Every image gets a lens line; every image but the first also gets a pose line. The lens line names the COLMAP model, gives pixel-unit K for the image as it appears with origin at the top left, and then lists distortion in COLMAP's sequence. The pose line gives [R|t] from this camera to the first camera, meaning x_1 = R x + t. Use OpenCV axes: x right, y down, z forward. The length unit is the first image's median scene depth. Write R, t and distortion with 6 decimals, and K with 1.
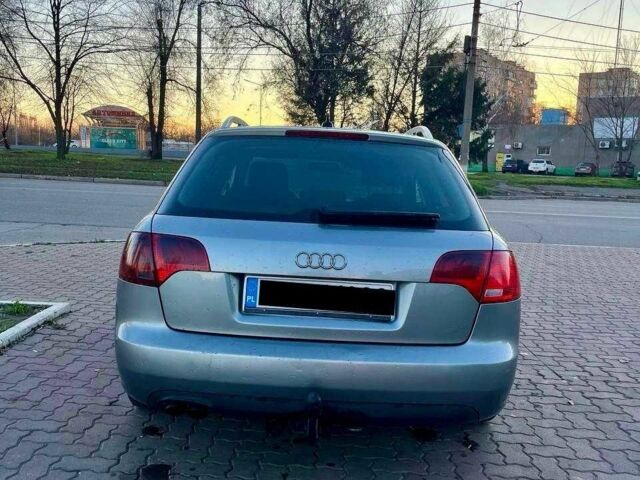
lens RADIAL K [[650.9, 0, 320.0], [0, 650.9, 240.0], [0, 0, 1]] dist [0.039350, -0.015845]
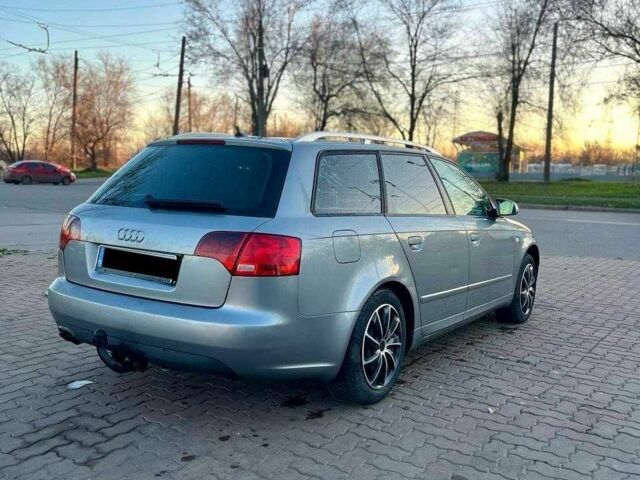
lens RADIAL K [[650.9, 0, 320.0], [0, 650.9, 240.0], [0, 0, 1]] dist [0.039350, -0.015845]
pose [[0.837975, 0.031212, -0.544815, 0.084954], [-0.051388, 0.998440, -0.021840, 0.004151], [0.543283, 0.046298, 0.838272, 0.007032]]
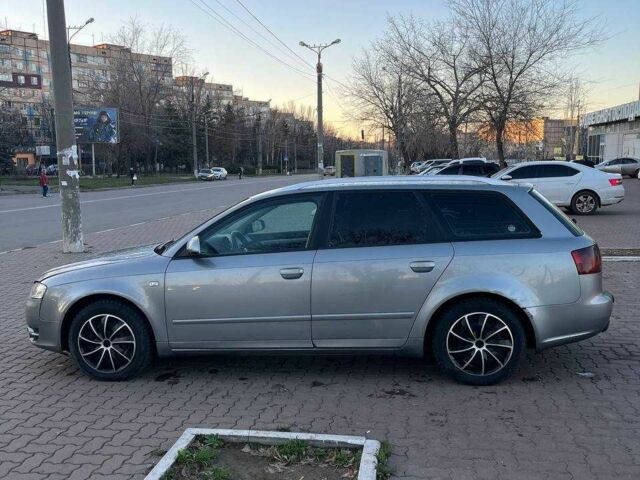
lens RADIAL K [[650.9, 0, 320.0], [0, 650.9, 240.0], [0, 0, 1]] dist [0.039350, -0.015845]
pose [[0.122695, -0.161438, 0.979226, -0.186998], [0.143279, 0.979226, 0.143485, -0.034909], [-0.982047, 0.122698, 0.143277, 0.127554]]
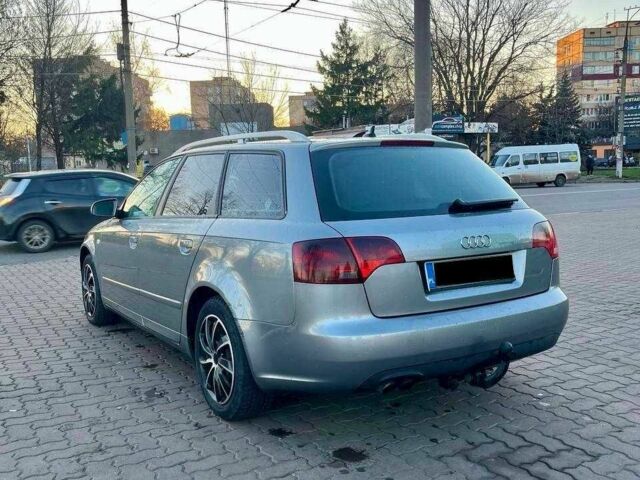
lens RADIAL K [[650.9, 0, 320.0], [0, 650.9, 240.0], [0, 0, 1]] dist [0.039350, -0.015845]
pose [[0.843038, -0.122106, 0.523810, -0.073356], [0.127100, 0.991534, 0.026579, -0.003403], [-0.522621, 0.044170, 0.851420, 0.006605]]
